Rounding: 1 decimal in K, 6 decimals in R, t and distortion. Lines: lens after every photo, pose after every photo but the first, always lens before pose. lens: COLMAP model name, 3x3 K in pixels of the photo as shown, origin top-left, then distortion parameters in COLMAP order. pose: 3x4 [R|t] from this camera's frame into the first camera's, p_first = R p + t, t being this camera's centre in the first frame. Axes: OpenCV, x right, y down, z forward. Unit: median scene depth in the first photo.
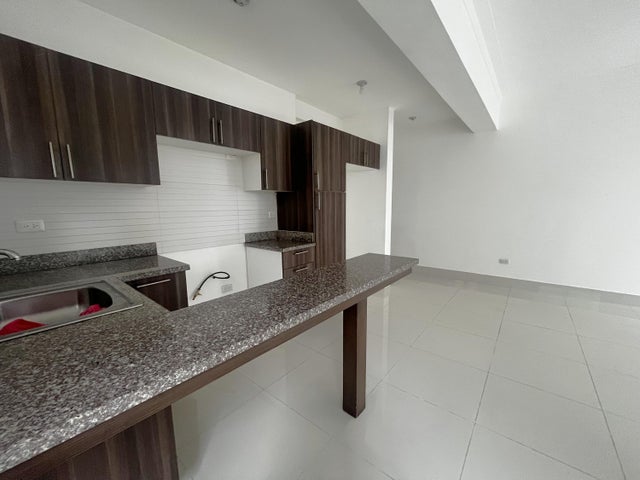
lens RADIAL K [[258.4, 0, 320.0], [0, 258.4, 240.0], [0, 0, 1]] dist [-0.001615, -0.000392]
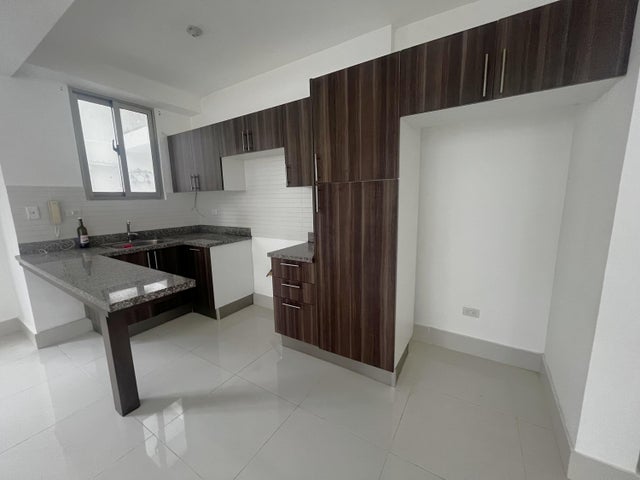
lens RADIAL K [[258.4, 0, 320.0], [0, 258.4, 240.0], [0, 0, 1]] dist [-0.001615, -0.000392]
pose [[0.128650, 0.160303, -0.978648, 0.704241], [-0.120714, 0.982042, 0.144990, -0.151733], [0.984316, 0.099483, 0.145691, 0.970069]]
